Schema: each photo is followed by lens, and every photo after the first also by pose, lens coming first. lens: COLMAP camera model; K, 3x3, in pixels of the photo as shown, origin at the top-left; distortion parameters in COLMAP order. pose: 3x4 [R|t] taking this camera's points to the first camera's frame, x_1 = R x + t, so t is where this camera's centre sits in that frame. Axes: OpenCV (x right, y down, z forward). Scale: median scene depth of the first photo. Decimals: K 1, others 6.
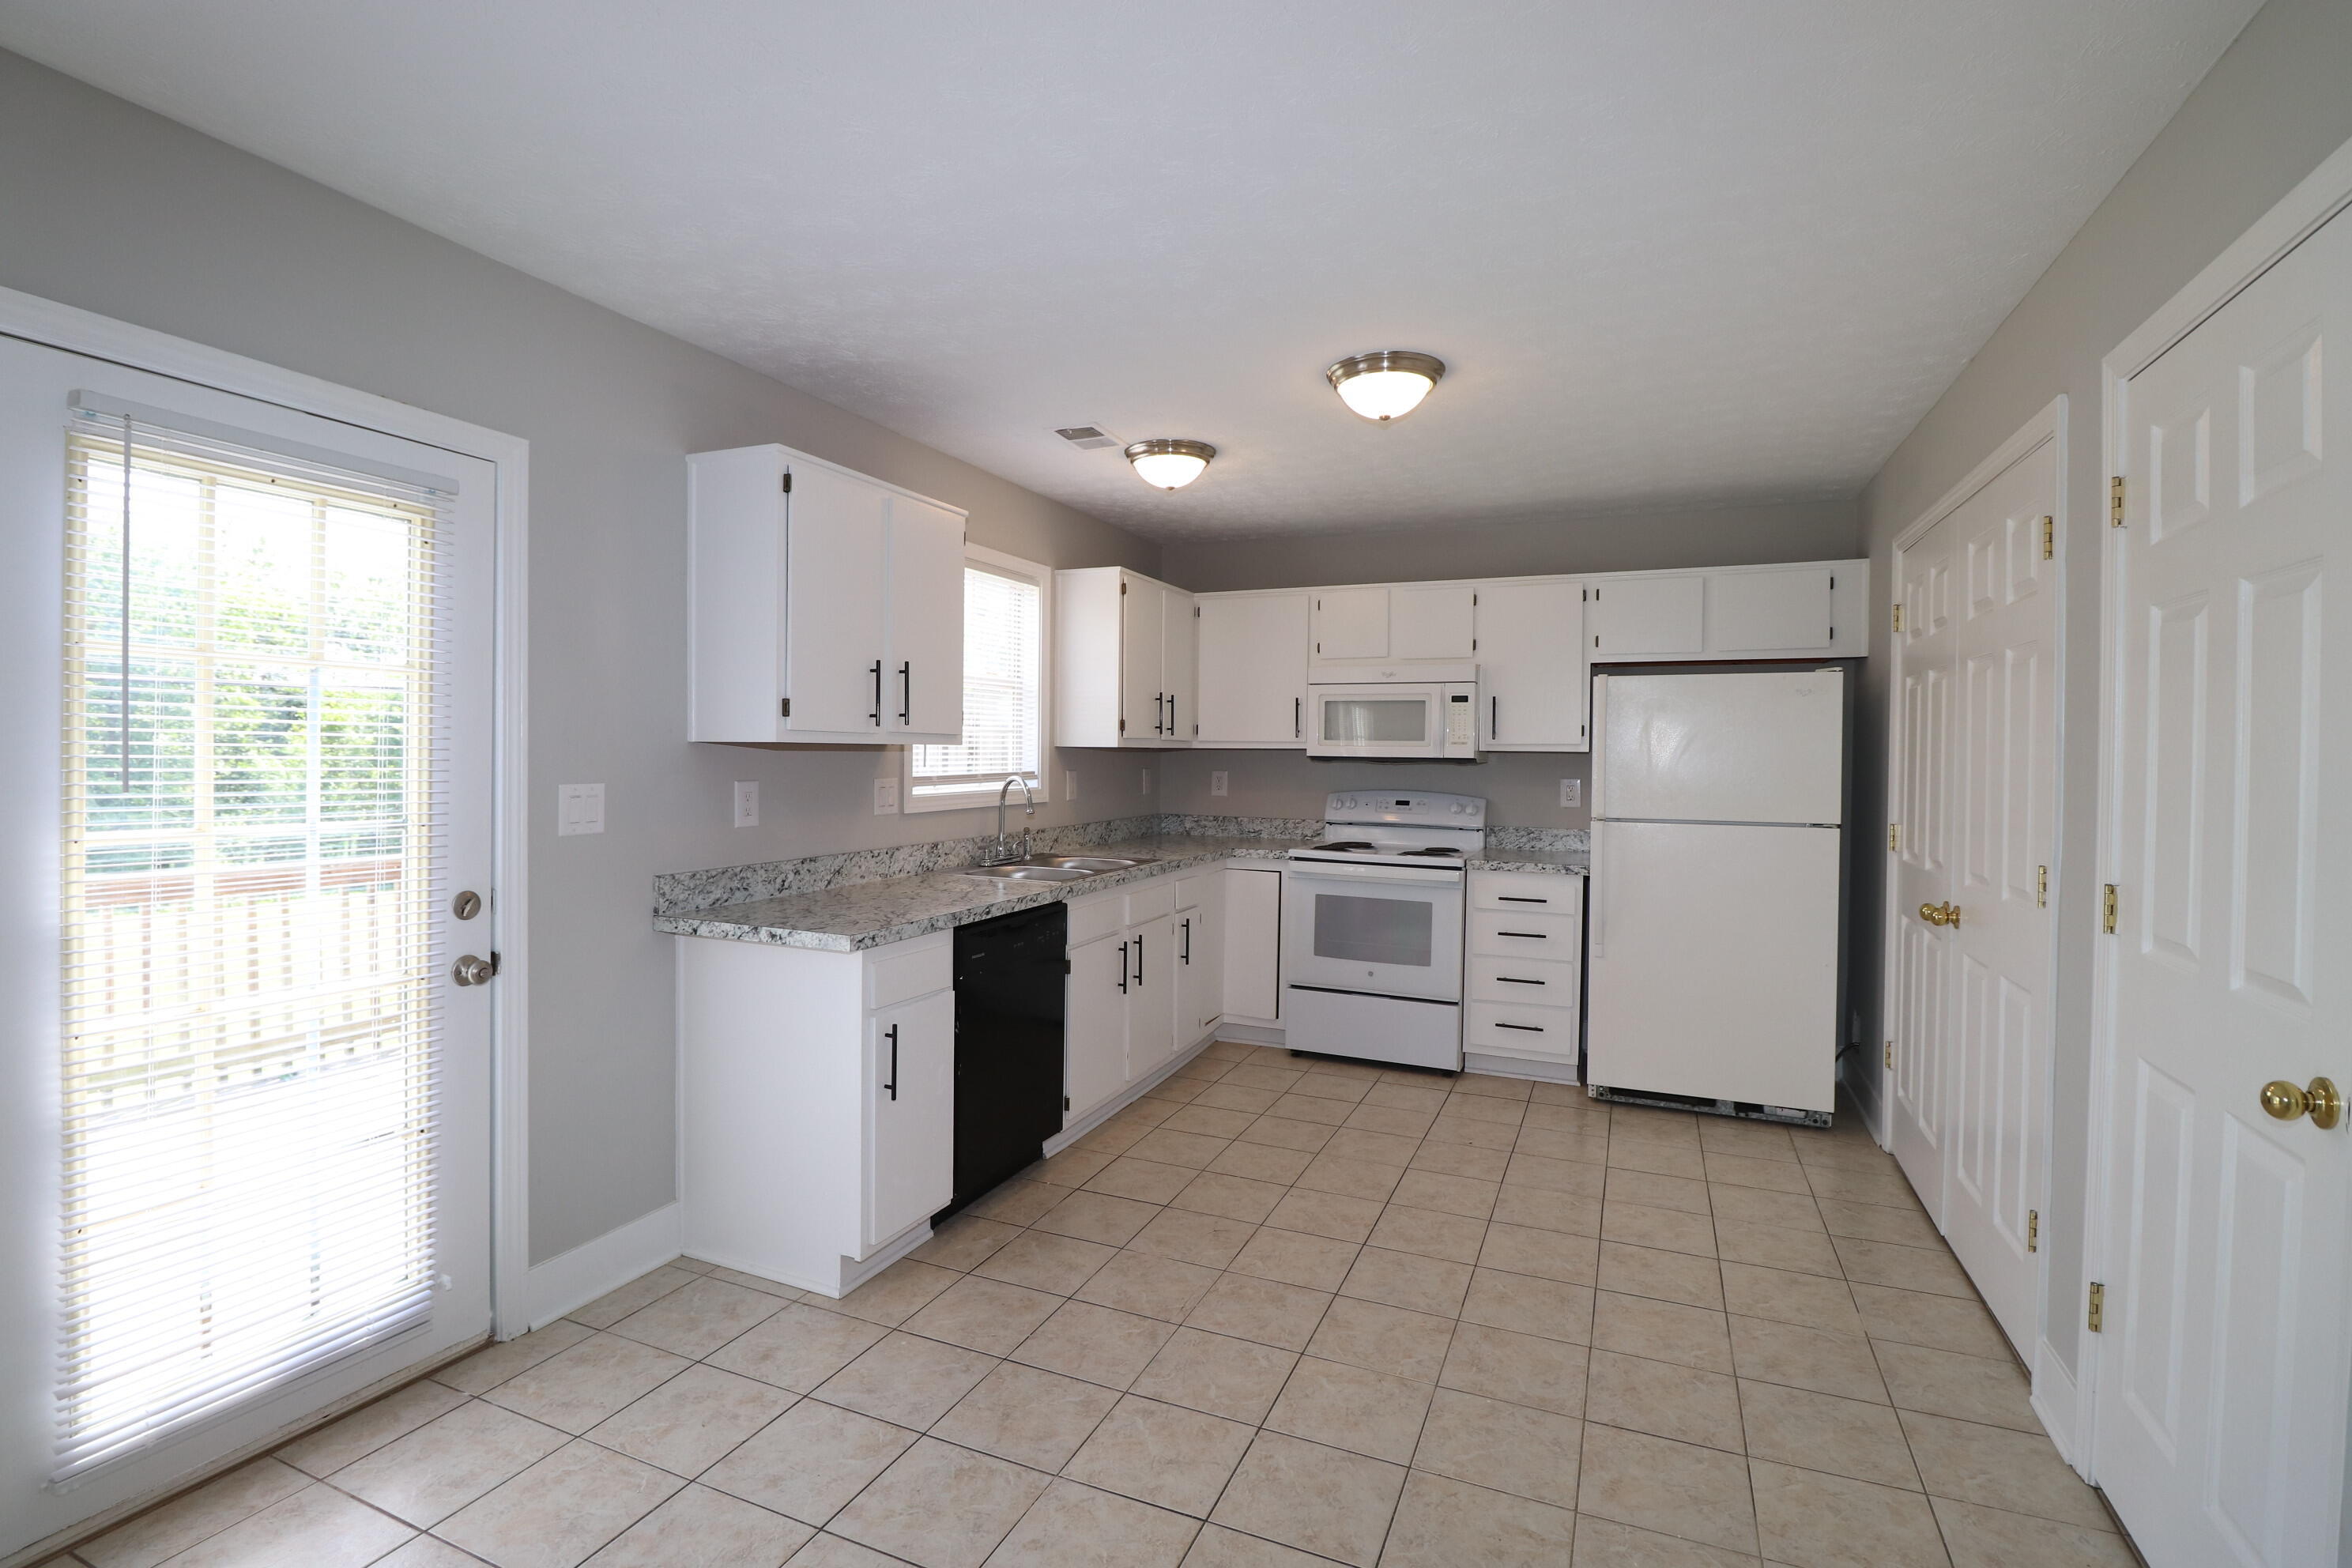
lens RADIAL K [[1094.3, 0, 1169.7], [0, 1094.3, 771.1], [0, 0, 1]] dist [-0.000194, -0.015585]
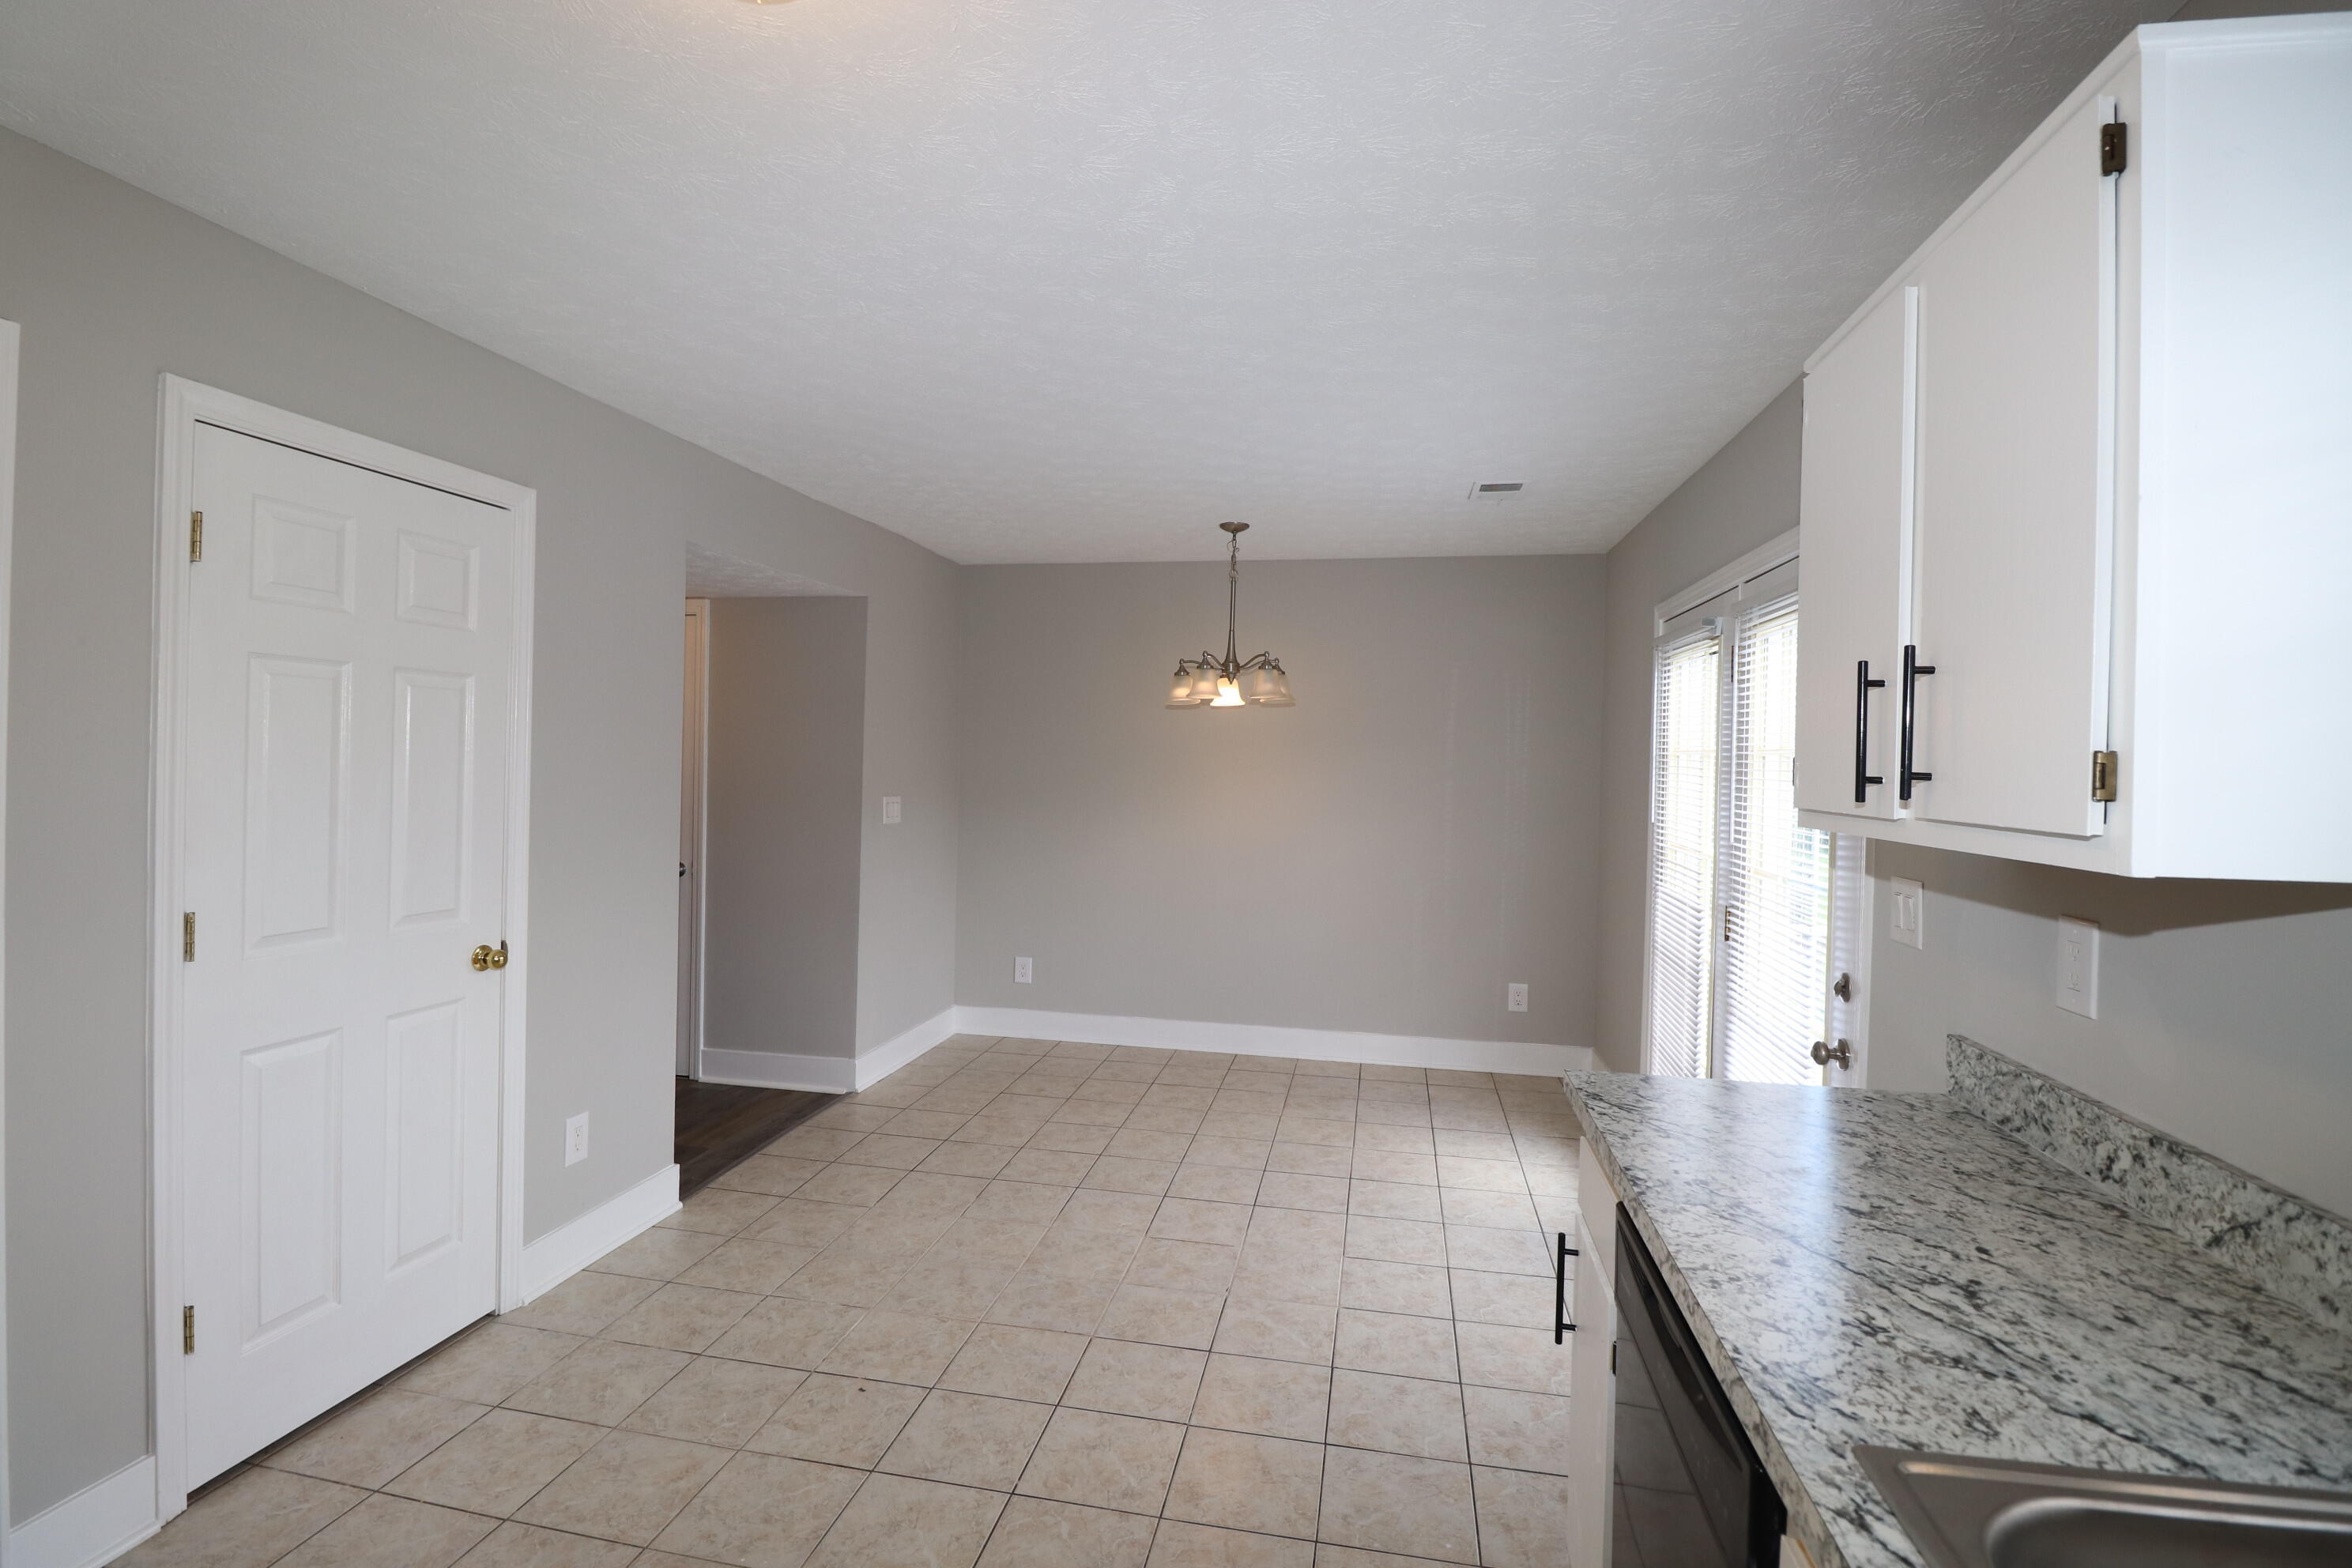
lens RADIAL K [[1094.3, 0, 1169.7], [0, 1094.3, 771.1], [0, 0, 1]] dist [-0.000194, -0.015585]
pose [[-0.977906, -0.031730, -0.206622, 0.169597], [-0.036973, 0.999084, 0.021563, -0.076561], [0.205748, 0.028726, -0.978183, 1.995687]]
